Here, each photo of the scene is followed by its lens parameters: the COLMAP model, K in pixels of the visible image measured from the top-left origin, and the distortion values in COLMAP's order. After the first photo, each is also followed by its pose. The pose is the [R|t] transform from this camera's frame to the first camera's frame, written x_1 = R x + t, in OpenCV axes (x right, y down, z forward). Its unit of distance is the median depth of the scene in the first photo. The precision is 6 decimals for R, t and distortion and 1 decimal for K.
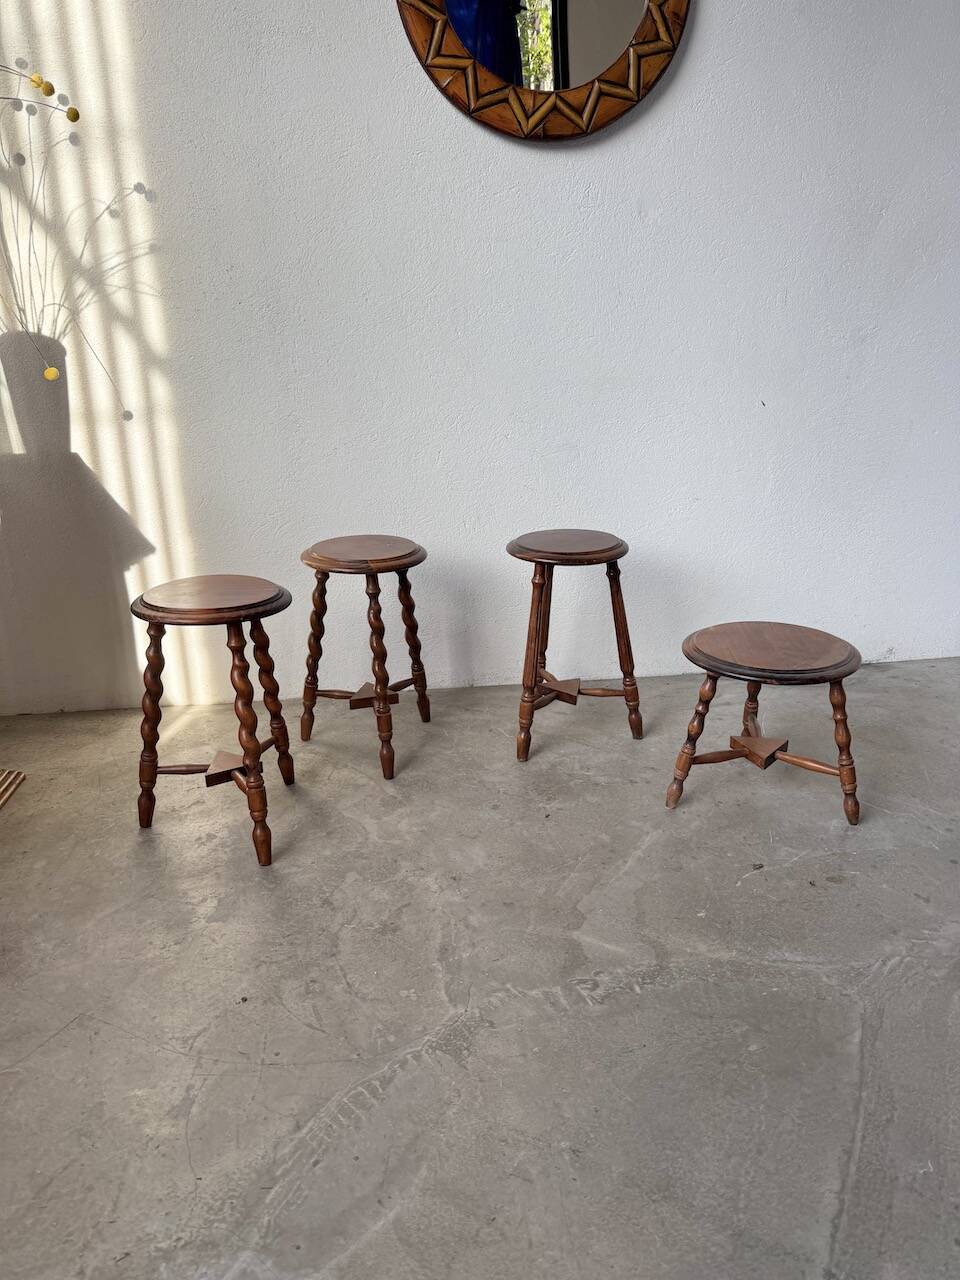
lens RADIAL K [[906.9, 0, 484.9], [0, 906.9, 636.6], [0, 0, 1]] dist [0.078483, -0.109159]
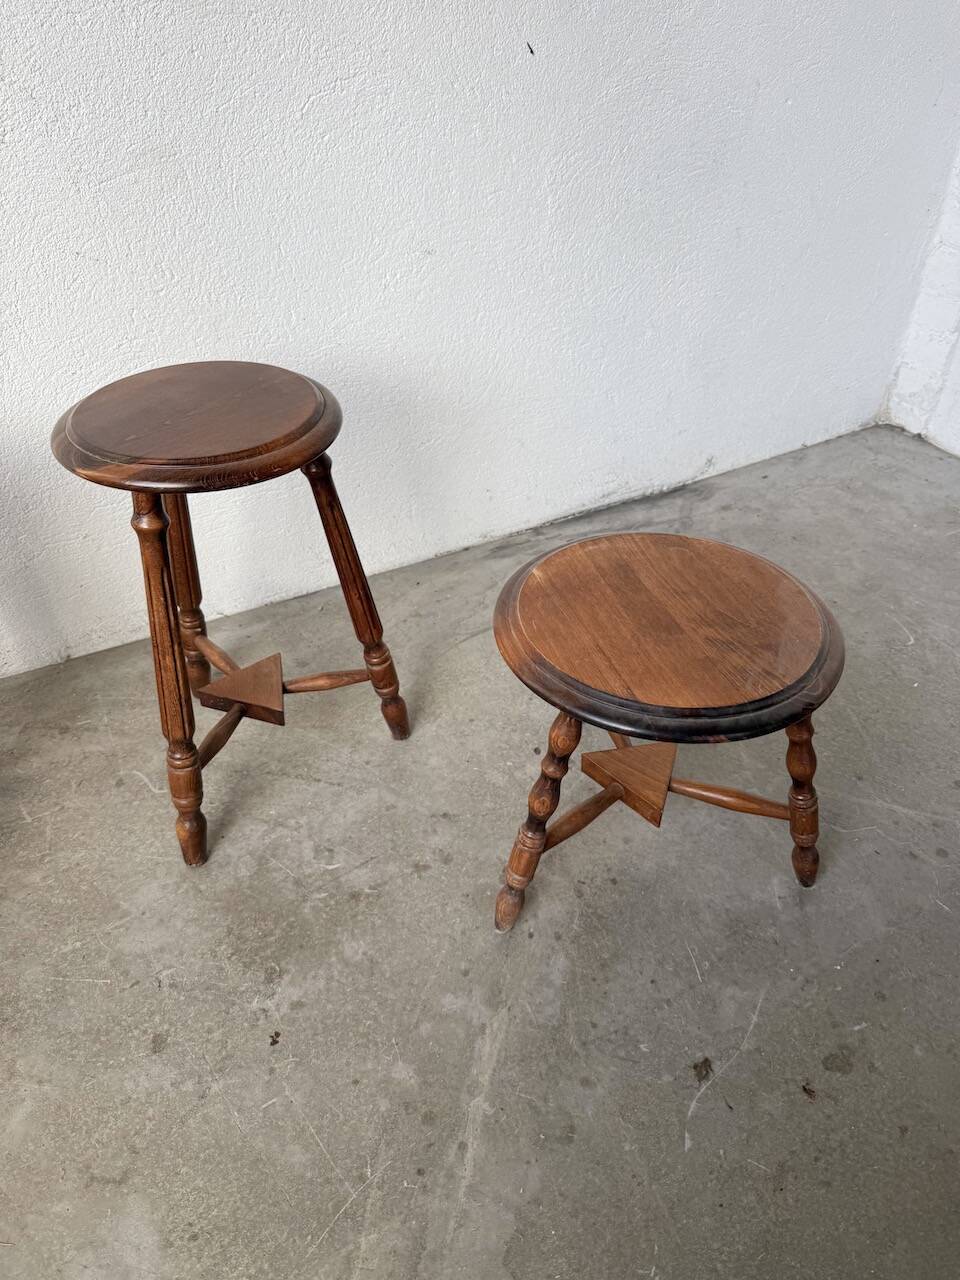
lens RADIAL K [[901.4, 0, 490.0], [0, 901.4, 637.3], [0, 0, 1]] dist [0.153360, -0.312133]
pose [[0.927296, -0.208428, 0.310934, 0.062945], [0.100252, 0.938580, 0.330177, -0.138307], [-0.360655, -0.275000, 0.891237, 0.546035]]
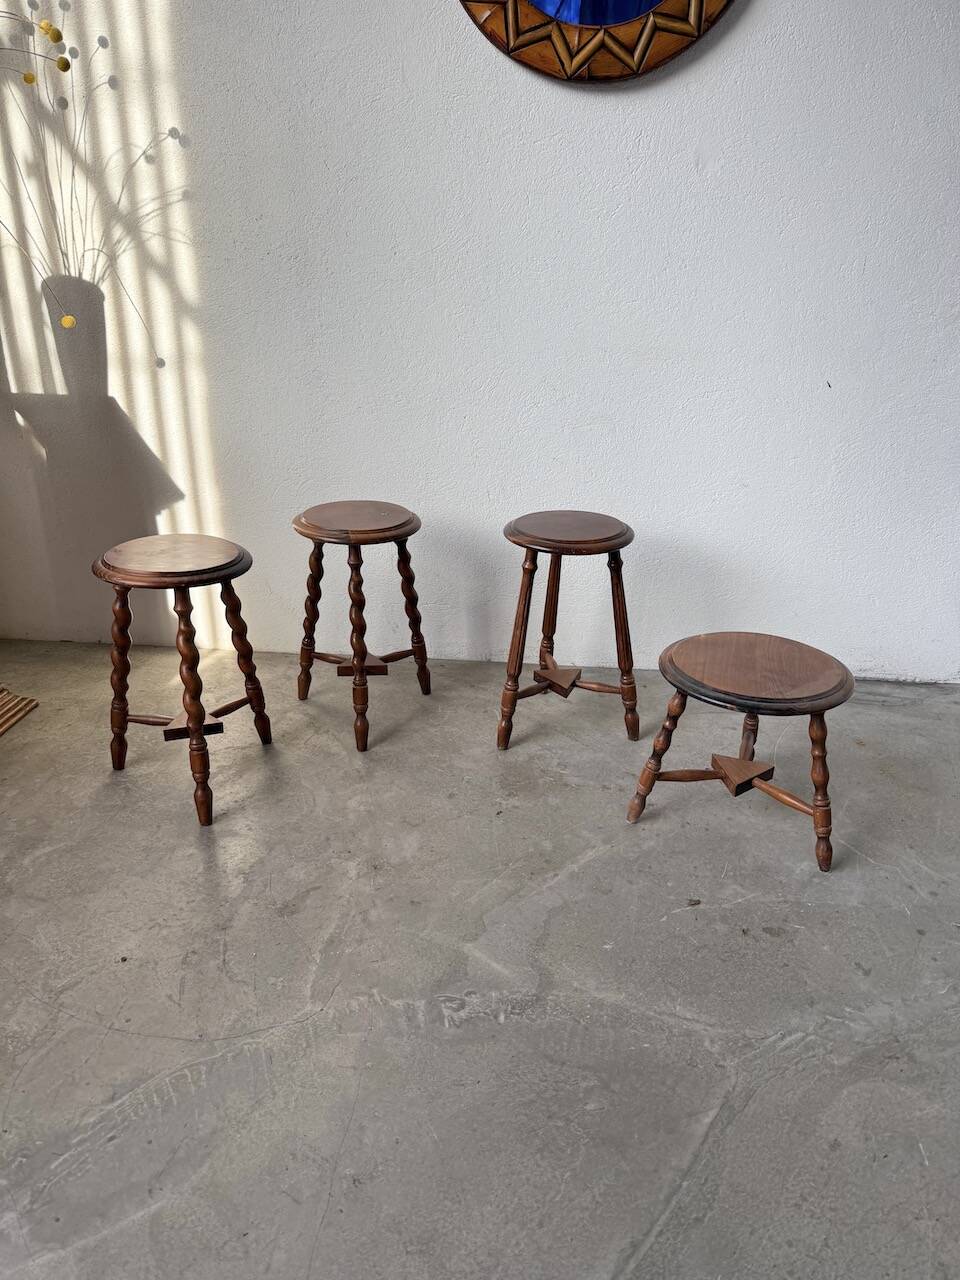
lens RADIAL K [[906.5, 0, 487.8], [0, 906.5, 637.9], [0, 0, 1]] dist [0.082846, -0.114460]
pose [[0.978139, 0.107307, -0.178128, 0.194258], [-0.094841, 0.992502, 0.077107, -0.056245], [0.185066, -0.058528, 0.980982, 0.057667]]
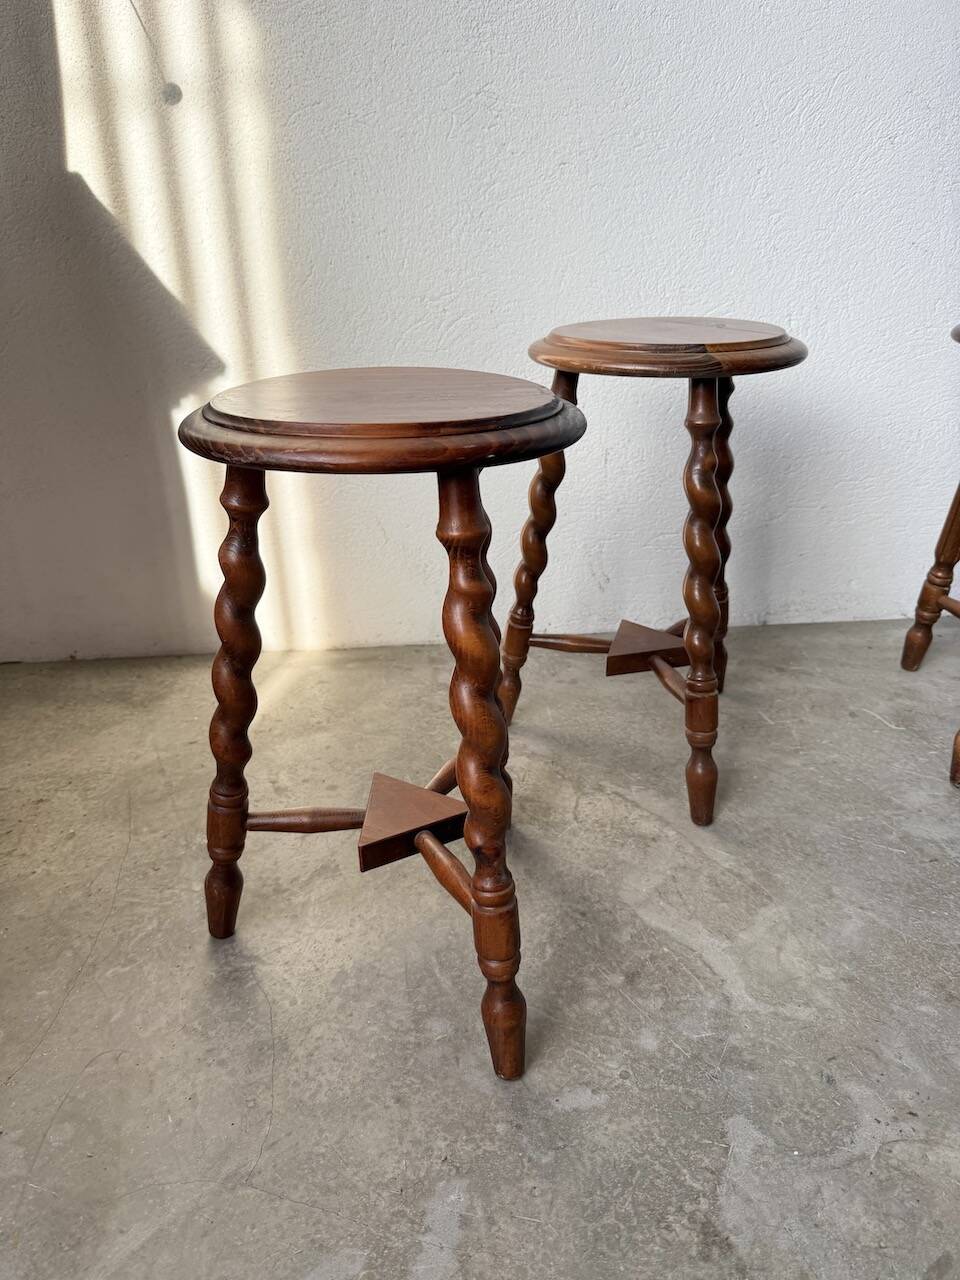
lens RADIAL K [[923.7, 0, 475.6], [0, 923.7, 633.6], [0, 0, 1]] dist [0.004501, -0.012390]
pose [[0.997711, 0.015007, -0.065938, -0.197168], [-0.009142, 0.996046, 0.088370, 0.013262], [0.067003, -0.087565, 0.993903, 0.515631]]
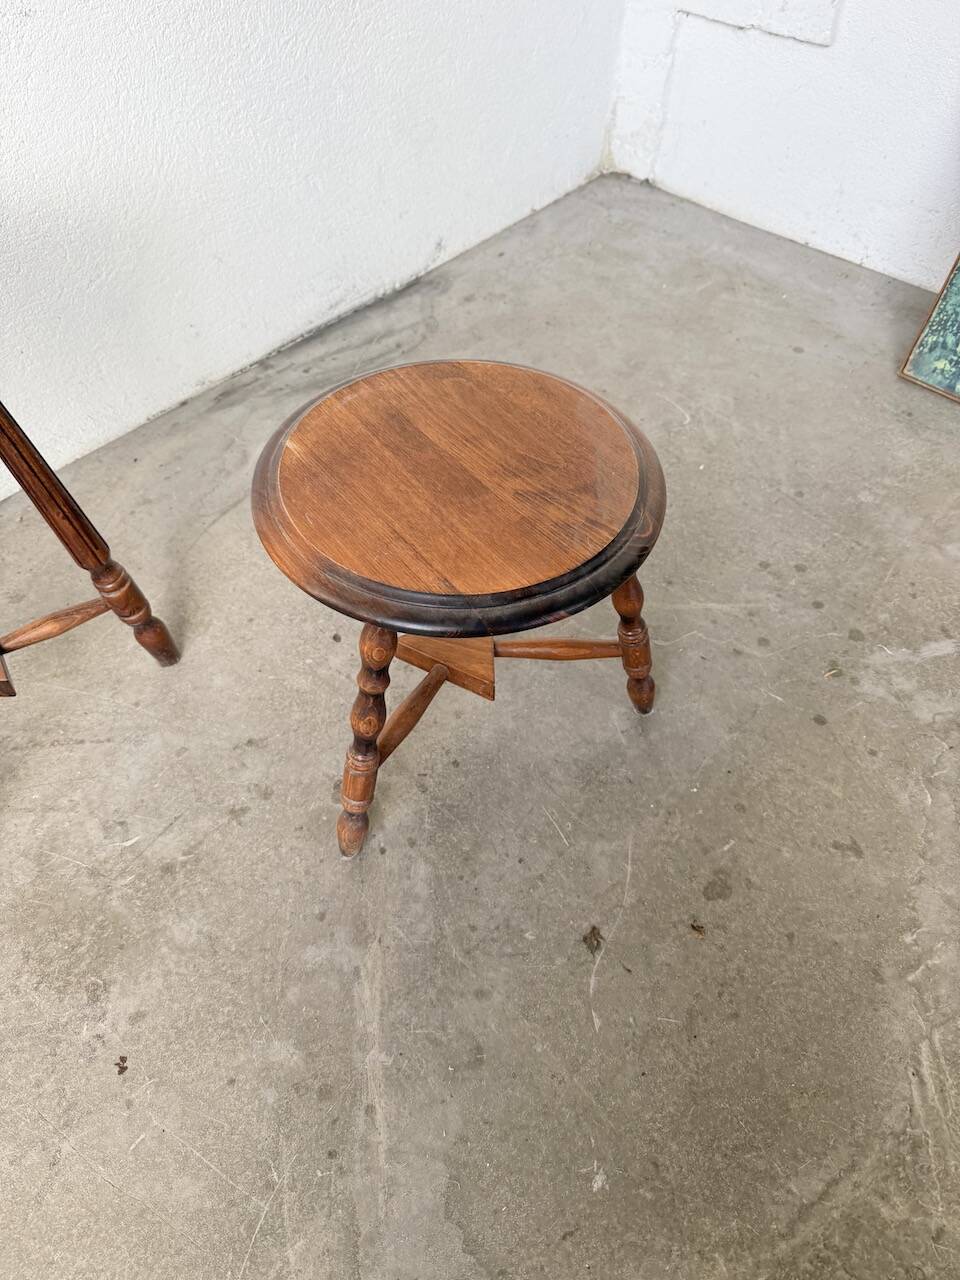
lens RADIAL K [[911.2, 0, 481.3], [0, 911.2, 635.5], [0, 0, 1]] dist [0.078230, -0.149984]
pose [[0.753450, -0.483108, 0.446004, 0.092453], [0.188318, 0.808470, 0.557595, -0.145000], [-0.629960, -0.336130, 0.700120, 0.628947]]
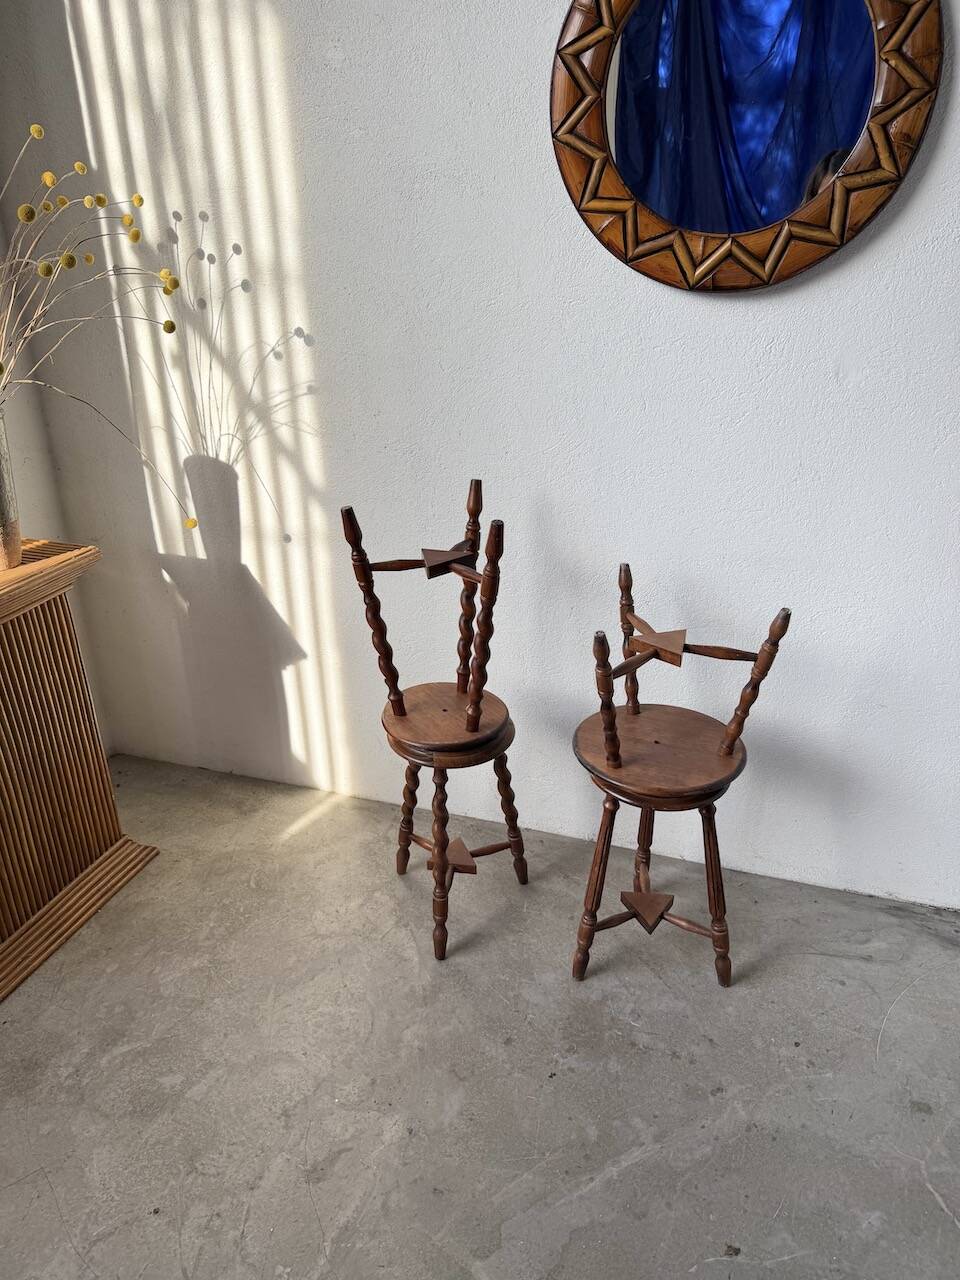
lens RADIAL K [[911.2, 0, 481.3], [0, 911.2, 635.5], [0, 0, 1]] dist [0.078230, -0.149984]
pose [[0.900067, 0.182410, -0.395736, 0.270537], [-0.141142, 0.981247, 0.131279, -0.325790], [0.412261, -0.062305, 0.908933, 0.142833]]
